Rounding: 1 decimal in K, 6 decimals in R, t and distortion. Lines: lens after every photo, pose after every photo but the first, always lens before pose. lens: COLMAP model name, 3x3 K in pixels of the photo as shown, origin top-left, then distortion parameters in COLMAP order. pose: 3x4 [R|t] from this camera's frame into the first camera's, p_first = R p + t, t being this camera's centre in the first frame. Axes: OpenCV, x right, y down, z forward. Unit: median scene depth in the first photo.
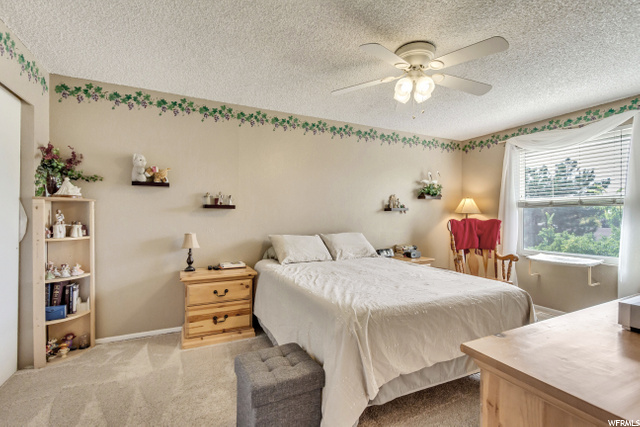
lens RADIAL K [[284.9, 0, 319.2], [0, 284.9, 228.4], [0, 0, 1]] dist [0.012328, -0.000365]
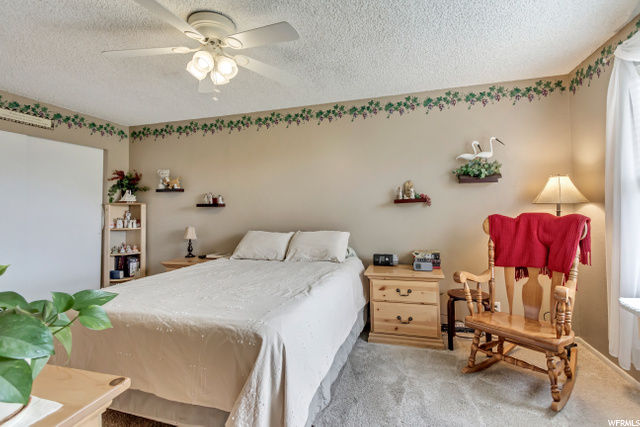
lens RADIAL K [[297.5, 0, 318.4], [0, 297.5, 215.9], [0, 0, 1]] dist [0.010799, -0.000220]
pose [[0.746899, -0.000914, -0.664937, 0.819673], [-0.015548, 0.999702, -0.018838, -0.015987], [0.664756, 0.024409, 0.746662, 0.384867]]
